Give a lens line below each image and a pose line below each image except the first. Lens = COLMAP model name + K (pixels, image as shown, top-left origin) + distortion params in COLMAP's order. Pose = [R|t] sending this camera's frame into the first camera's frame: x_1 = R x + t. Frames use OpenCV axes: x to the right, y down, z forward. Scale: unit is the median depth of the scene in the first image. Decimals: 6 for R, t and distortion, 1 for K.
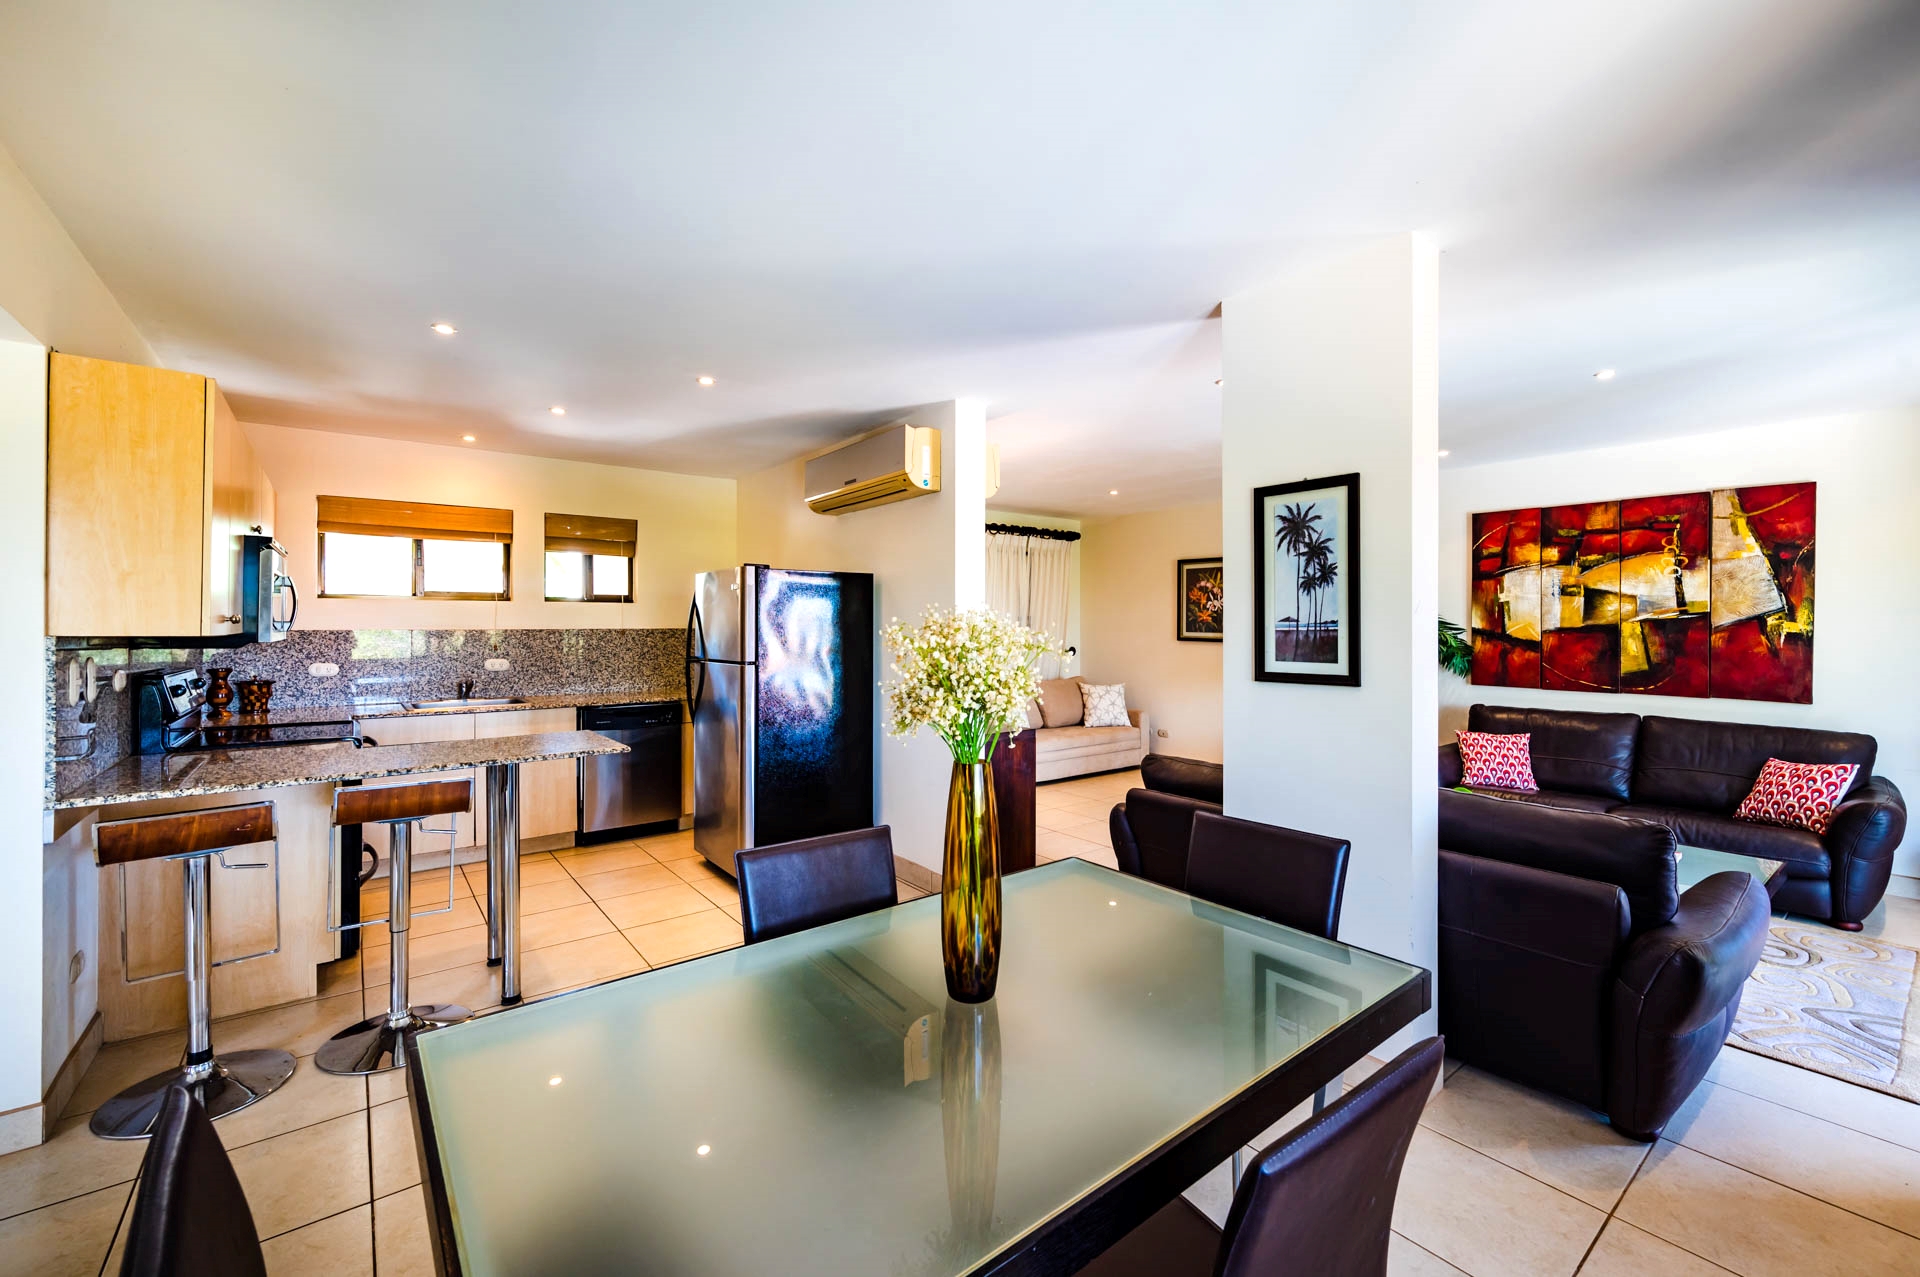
lens RADIAL K [[771.3, 0, 968.5], [0, 771.3, 625.2], [0, 0, 1]] dist [-0.001290, -0.000243]
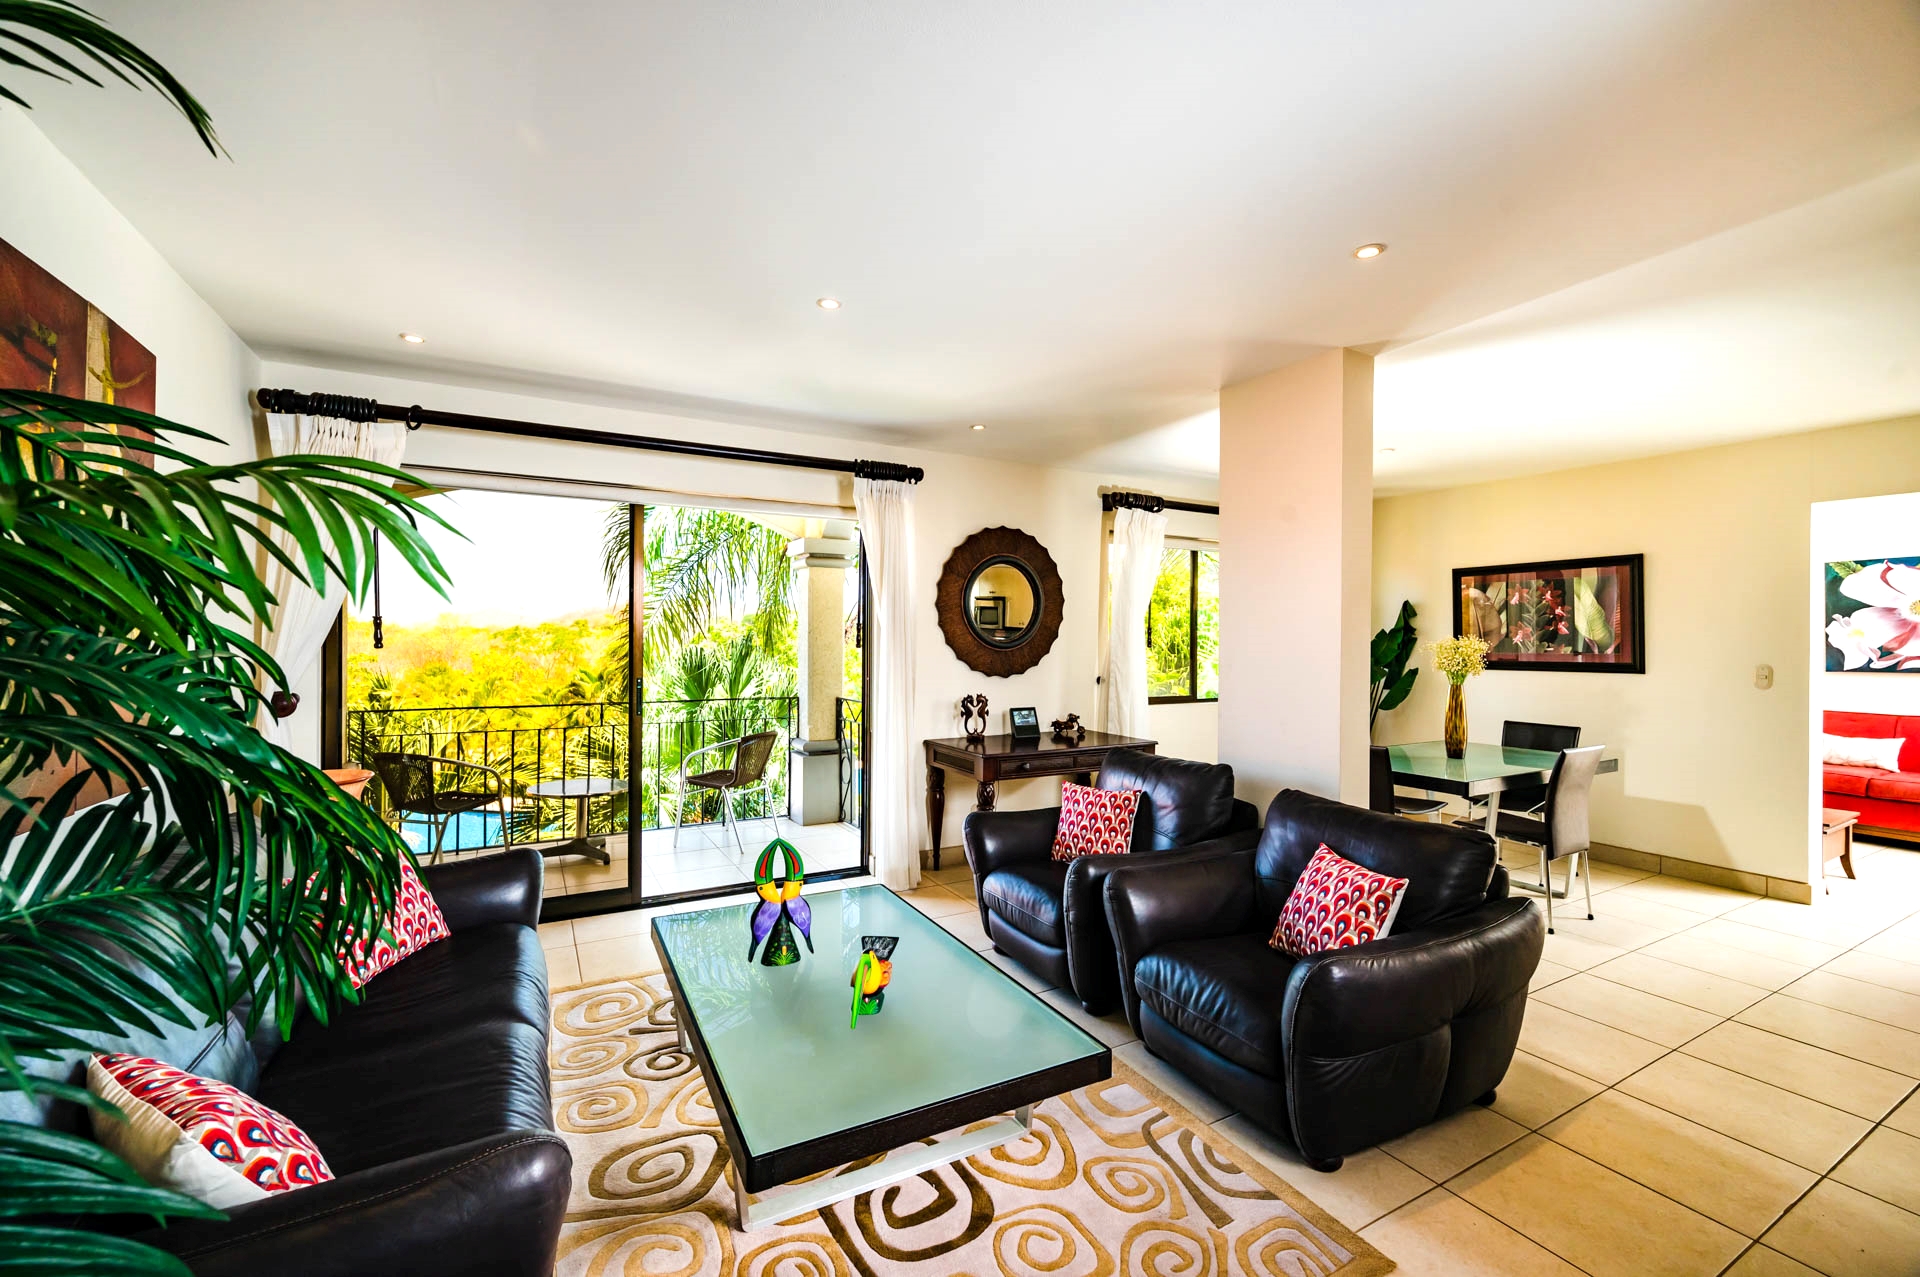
lens RADIAL K [[806.2, 0, 962.3], [0, 806.2, 646.0], [0, 0, 1]] dist [0.003264, -0.000369]
pose [[-0.989238, -0.009970, 0.145972, 0.415440], [-0.008679, 0.999917, 0.009478, -0.000831], [-0.146055, 0.008109, -0.989243, 1.266627]]
